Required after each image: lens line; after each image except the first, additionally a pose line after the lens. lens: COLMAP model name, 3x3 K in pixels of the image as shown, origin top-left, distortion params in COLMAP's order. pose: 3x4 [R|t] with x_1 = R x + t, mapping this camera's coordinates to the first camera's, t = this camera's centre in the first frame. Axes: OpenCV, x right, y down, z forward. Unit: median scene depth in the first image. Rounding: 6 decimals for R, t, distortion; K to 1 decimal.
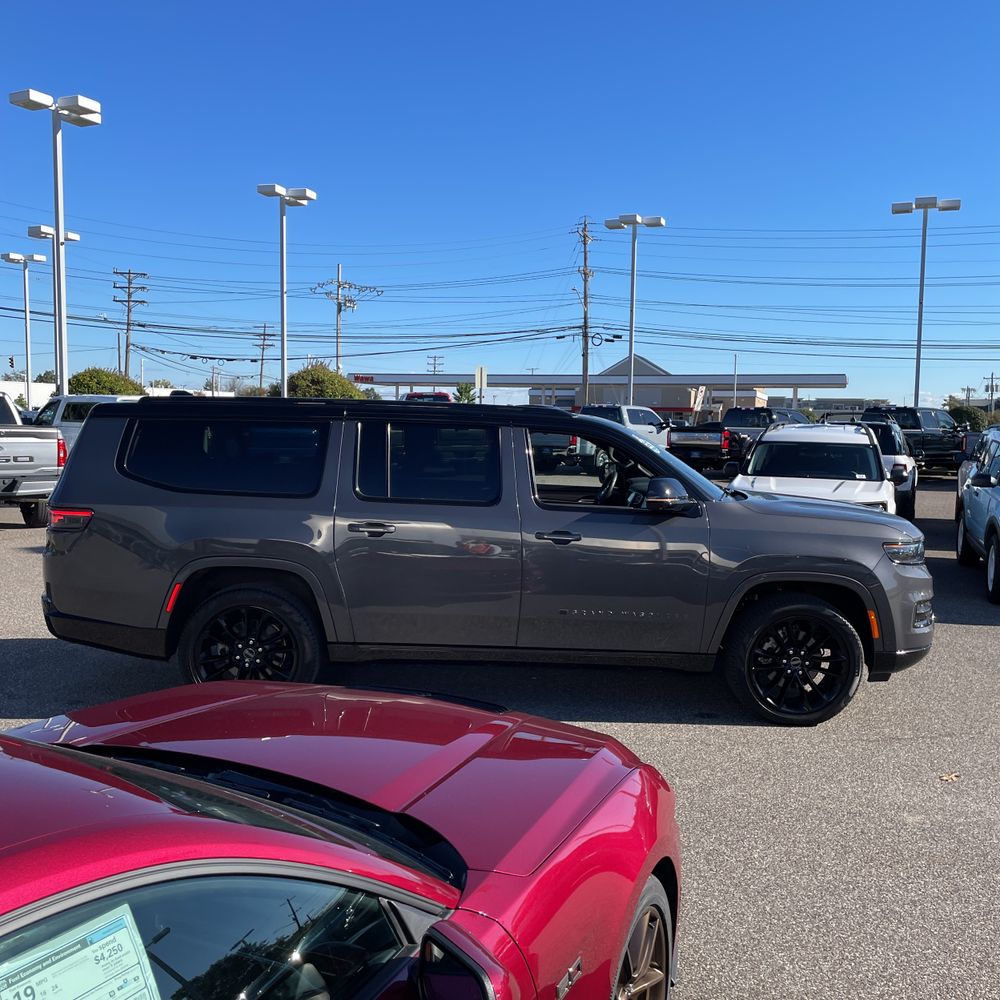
lens RADIAL K [[994.9, 0, 509.2], [0, 994.9, 498.9], [0, 0, 1]] dist [0.097119, -0.137216]
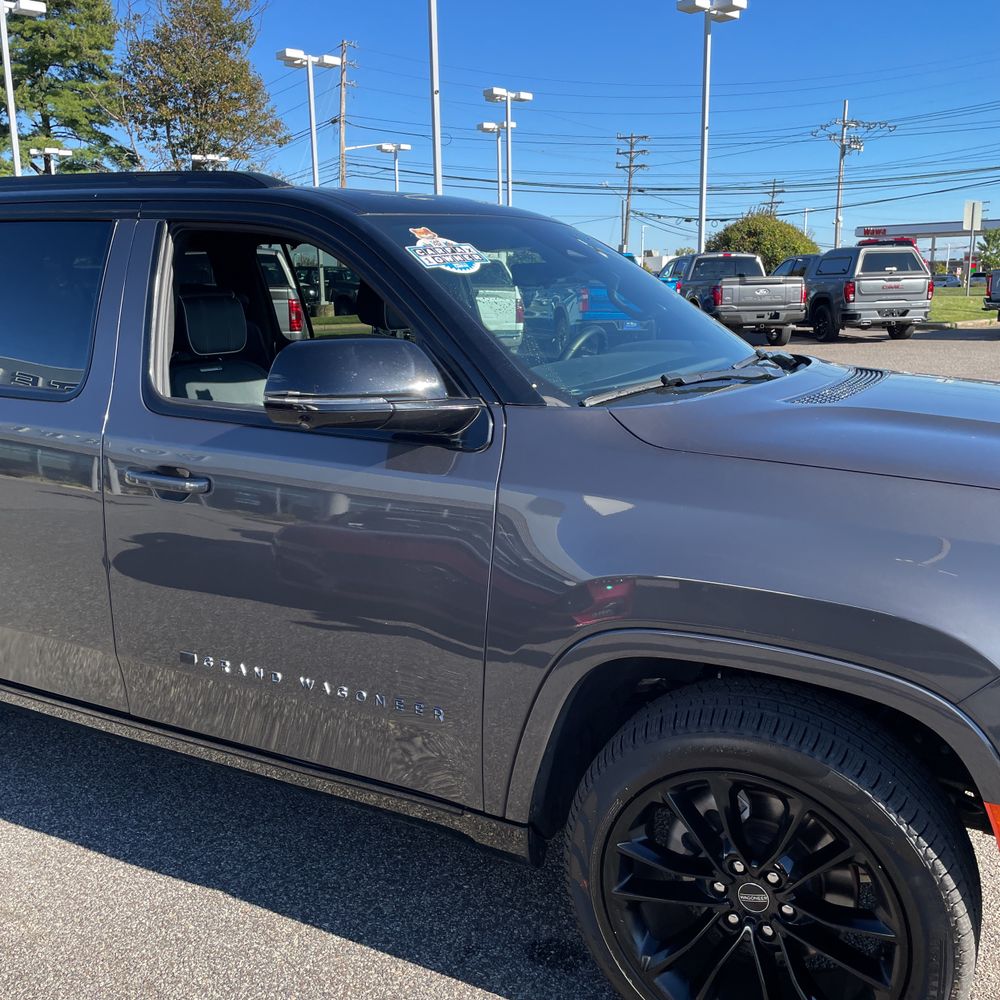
lens RADIAL K [[994.9, 0, 509.2], [0, 994.9, 498.9], [0, 0, 1]] dist [0.097119, -0.137216]
pose [[0.877173, 0.073428, -0.474527, 0.066360], [-0.010532, 0.990943, 0.133870, -0.002194], [0.480059, -0.112430, 0.870002, 0.125116]]
